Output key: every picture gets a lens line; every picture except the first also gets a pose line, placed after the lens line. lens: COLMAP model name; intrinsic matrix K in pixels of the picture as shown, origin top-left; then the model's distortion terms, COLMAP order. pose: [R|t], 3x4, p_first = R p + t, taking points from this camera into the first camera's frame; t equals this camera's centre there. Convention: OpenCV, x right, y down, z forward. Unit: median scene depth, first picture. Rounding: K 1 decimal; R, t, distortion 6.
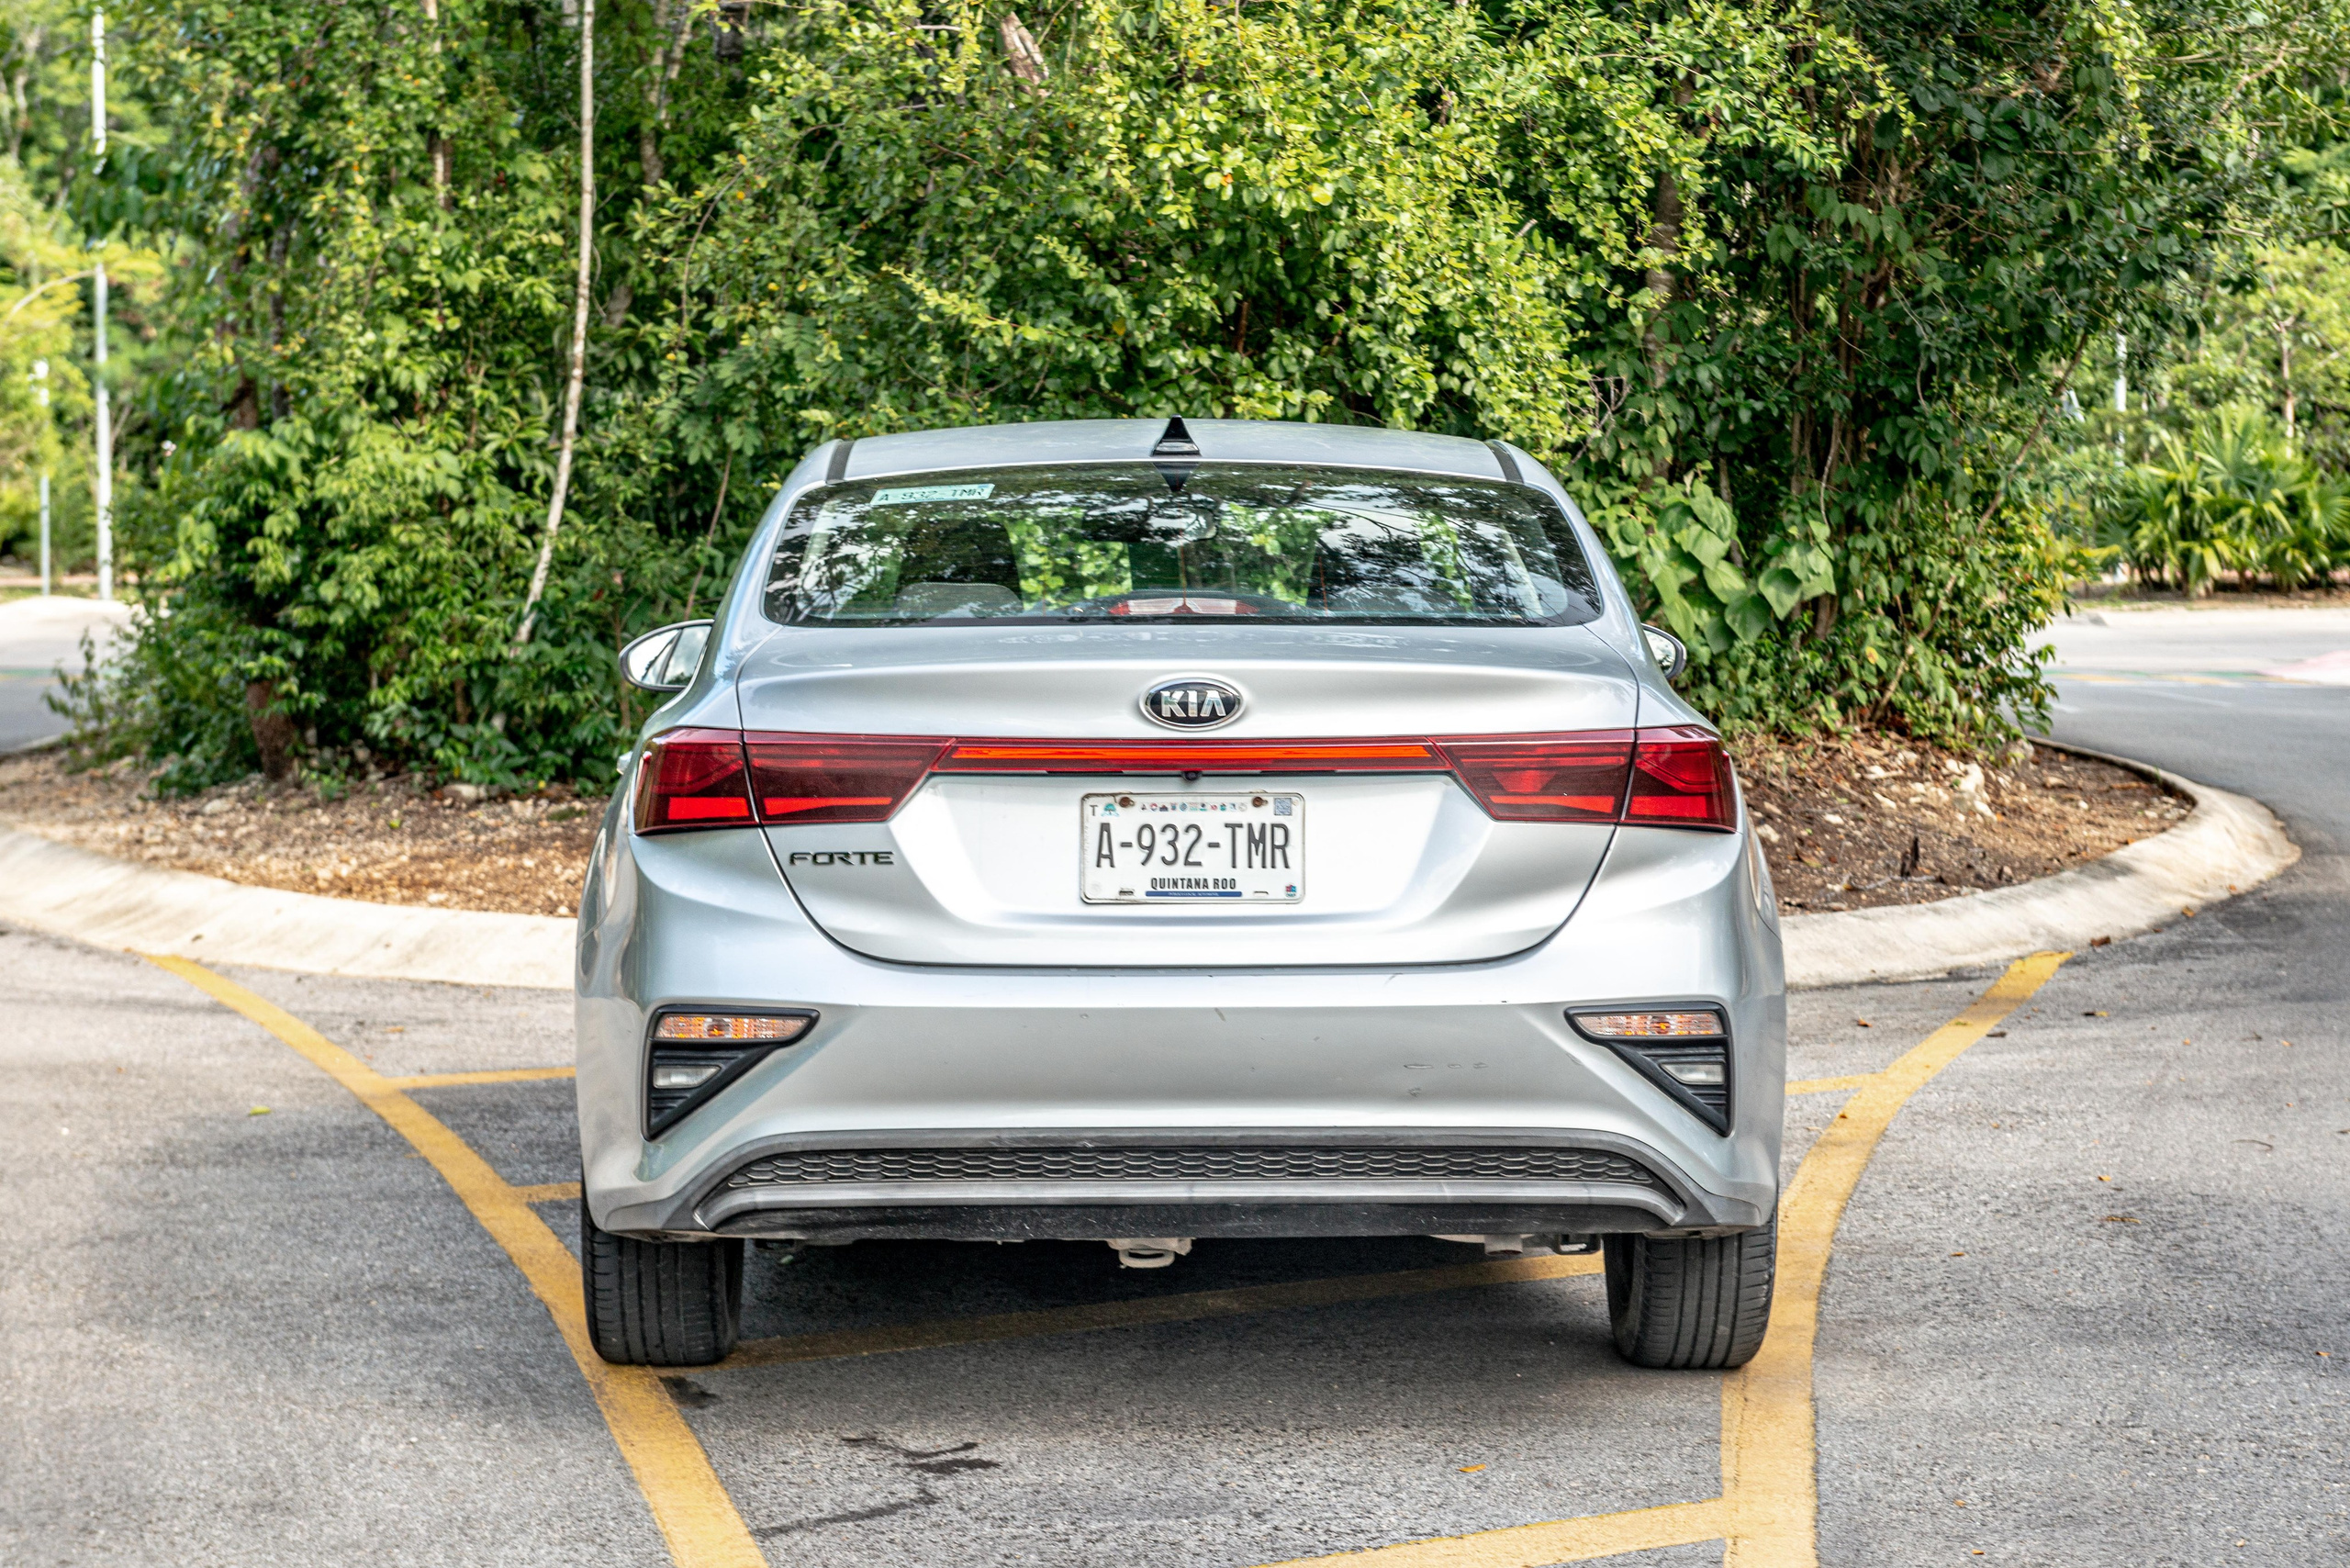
lens RADIAL K [[5020.9, 0, 1306.6], [0, 5020.9, 867.0], [0, 0, 1]] dist [0.043570, 0.000000]
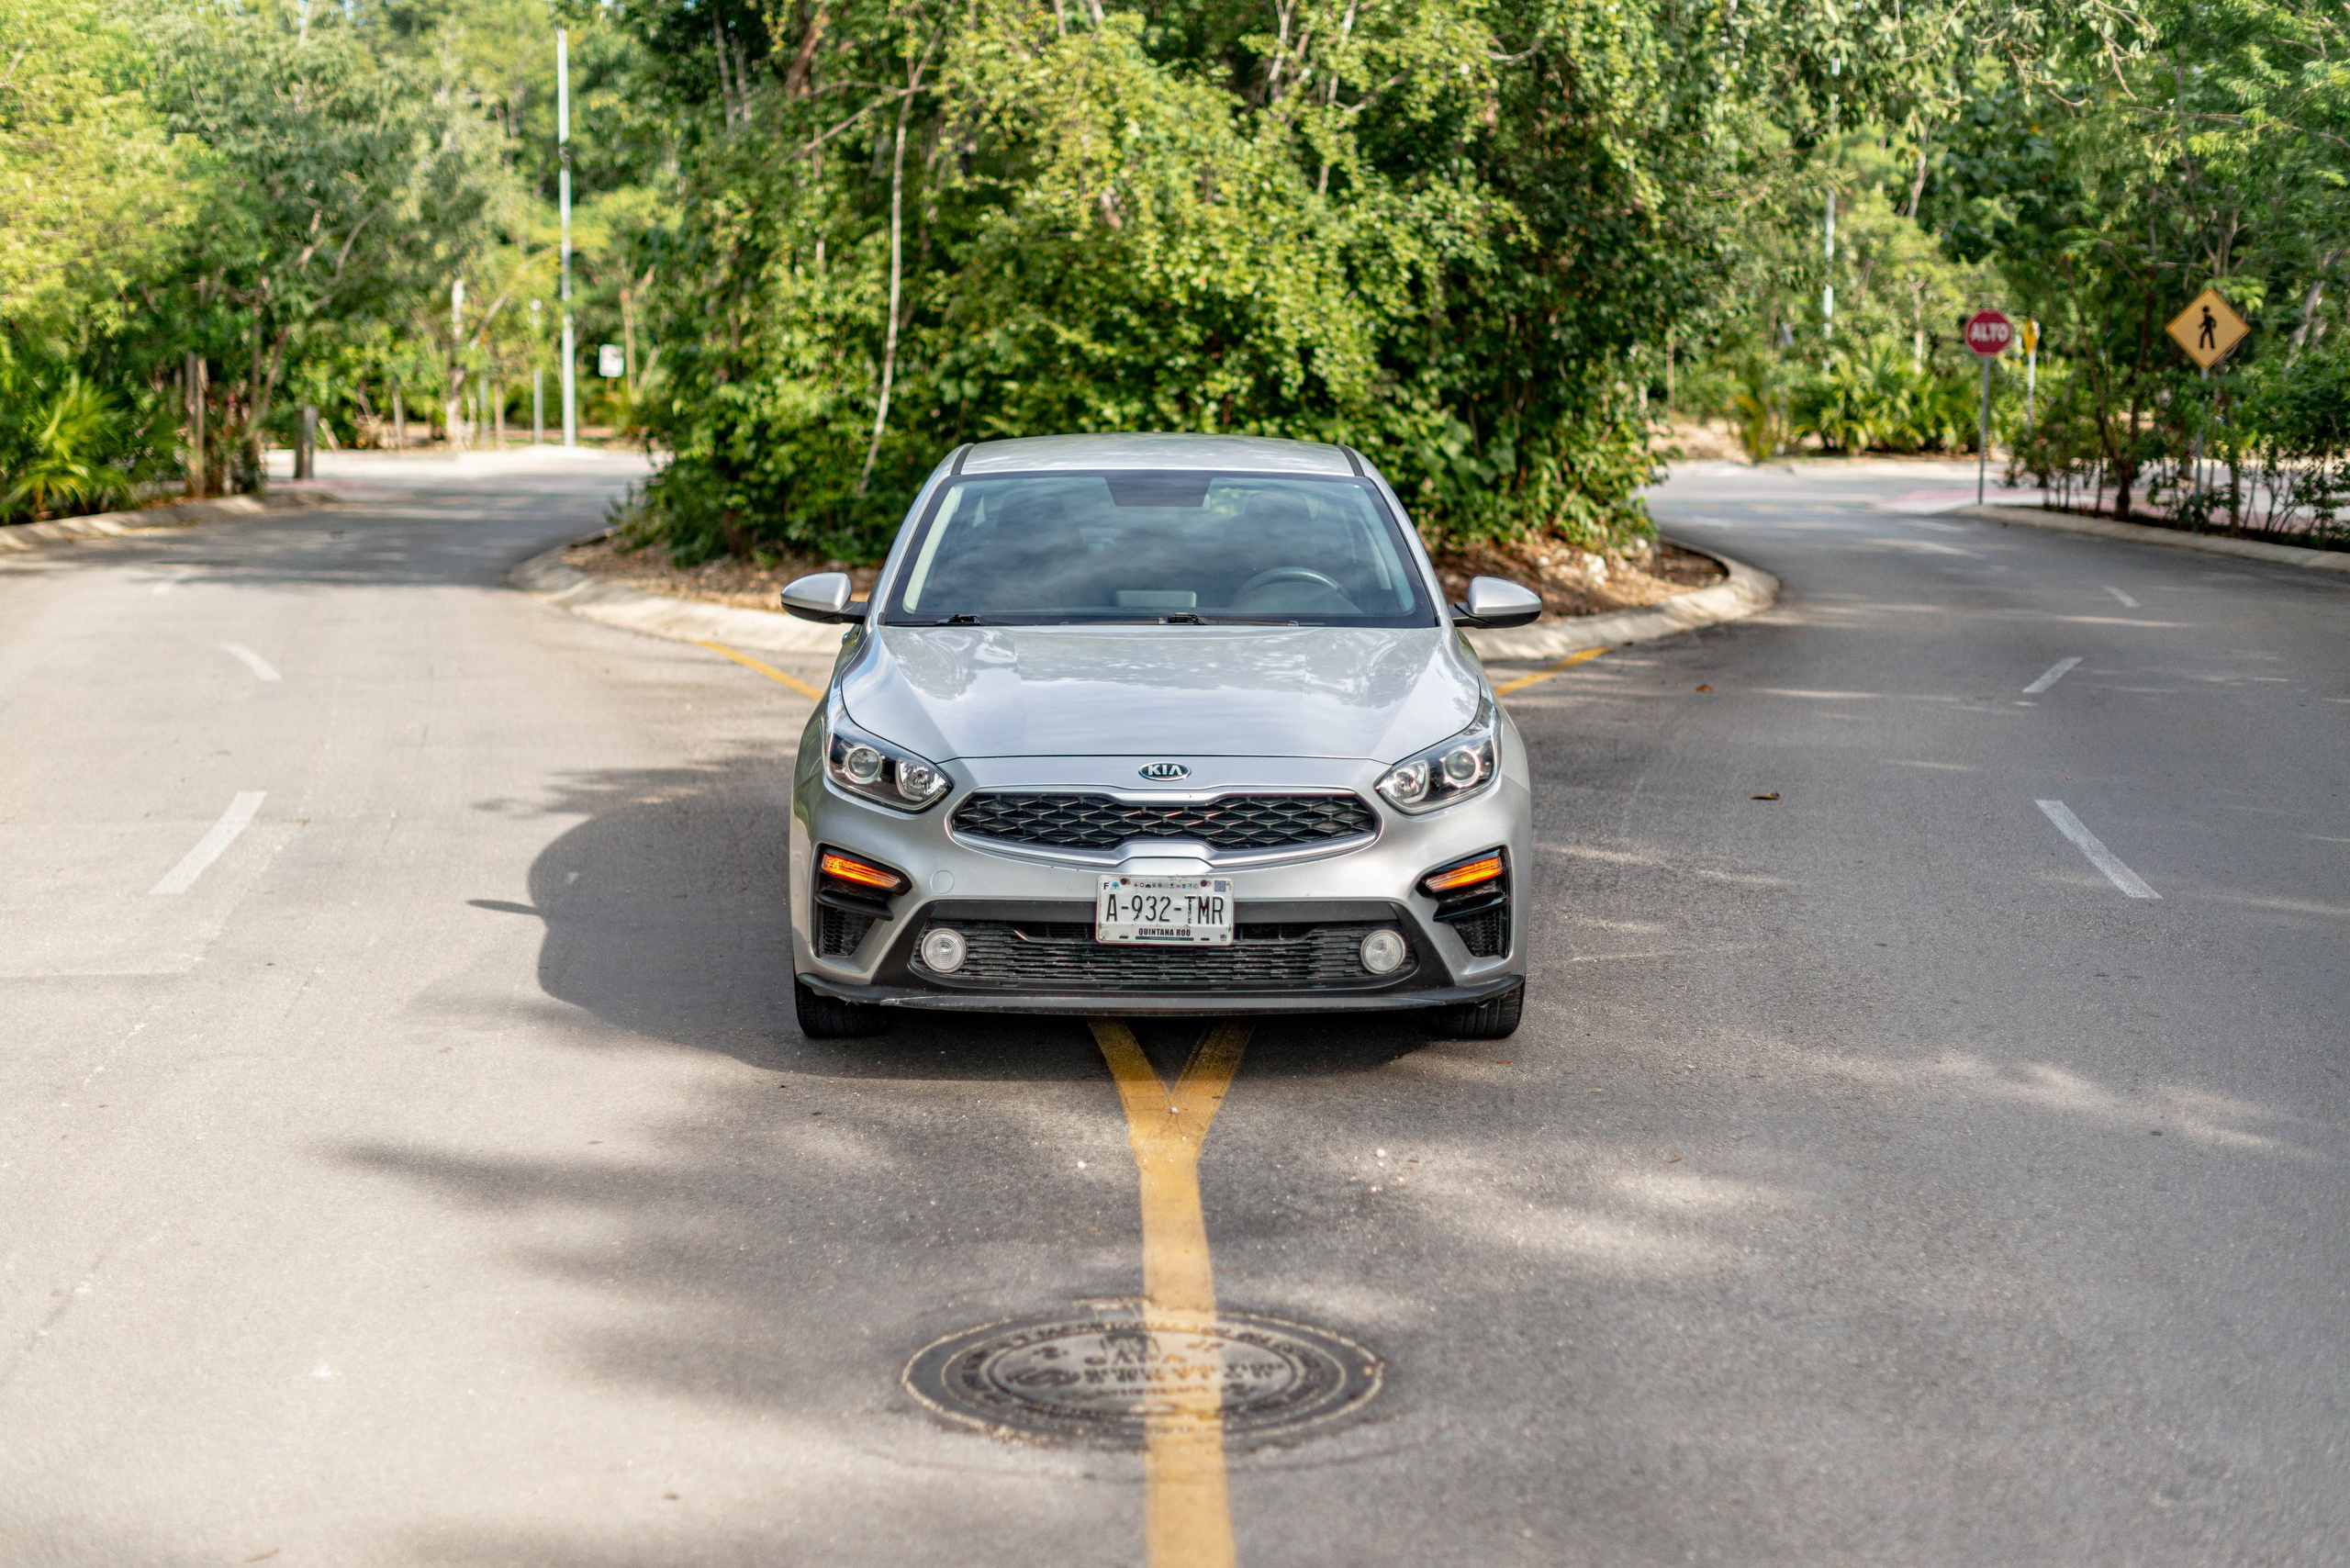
lens RADIAL K [[3372.7, 0, 1193.0], [0, 3372.7, 775.7], [0, 0, 1]] dist [0.020519, 0.000000]
pose [[0.999060, 0.009874, -0.042220, 0.039386], [-0.007968, 0.998952, 0.045074, 0.008322], [0.042621, -0.044696, 0.998091, -0.402187]]
